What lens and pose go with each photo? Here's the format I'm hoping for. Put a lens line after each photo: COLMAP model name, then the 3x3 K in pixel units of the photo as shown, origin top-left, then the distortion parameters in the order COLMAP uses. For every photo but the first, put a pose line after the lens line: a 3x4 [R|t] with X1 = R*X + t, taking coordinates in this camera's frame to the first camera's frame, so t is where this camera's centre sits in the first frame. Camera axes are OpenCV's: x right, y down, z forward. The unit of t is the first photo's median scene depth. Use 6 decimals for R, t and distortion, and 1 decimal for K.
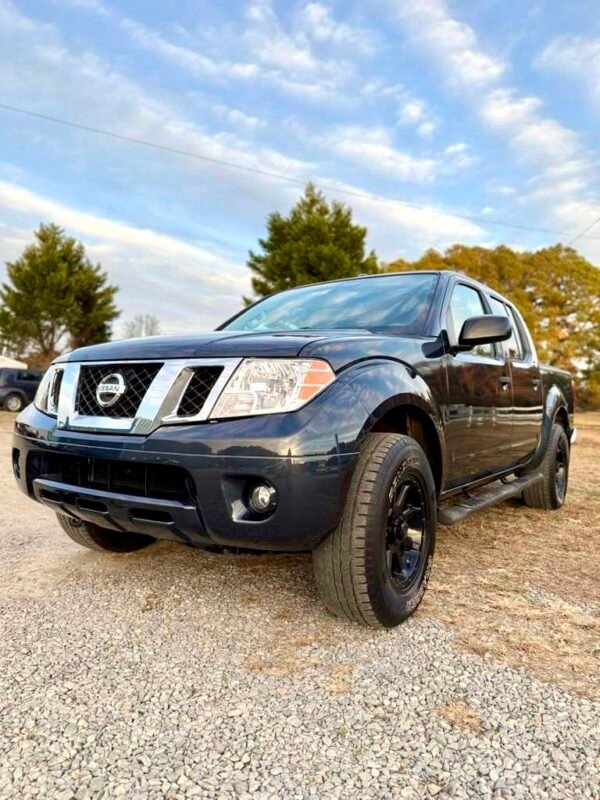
lens RADIAL K [[569.9, 0, 297.1], [0, 569.9, 399.8], [0, 0, 1]] dist [0.095146, -0.000810]
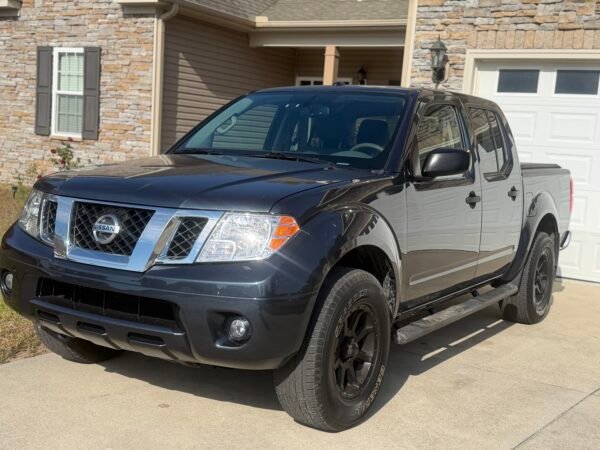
lens RADIAL K [[776.0, 0, 307.1], [0, 776.0, 224.9], [0, 0, 1]] dist [0.194872, -0.459773]
pose [[0.998252, 0.027032, 0.052559, -0.005243], [-0.032198, 0.994460, 0.100062, -0.210293], [-0.049563, -0.101579, 0.993592, -0.628336]]
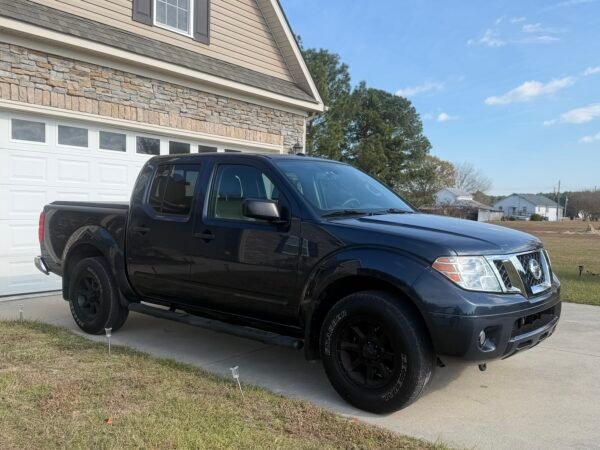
lens RADIAL K [[578.4, 0, 301.4], [0, 578.4, 227.6], [0, 0, 1]] dist [0.011635, 0.001735]
pose [[0.076721, -0.072440, 0.994418, -2.271616], [-0.014063, 0.997179, 0.073726, -0.282260], [-0.996953, -0.019641, 0.075486, 1.706035]]
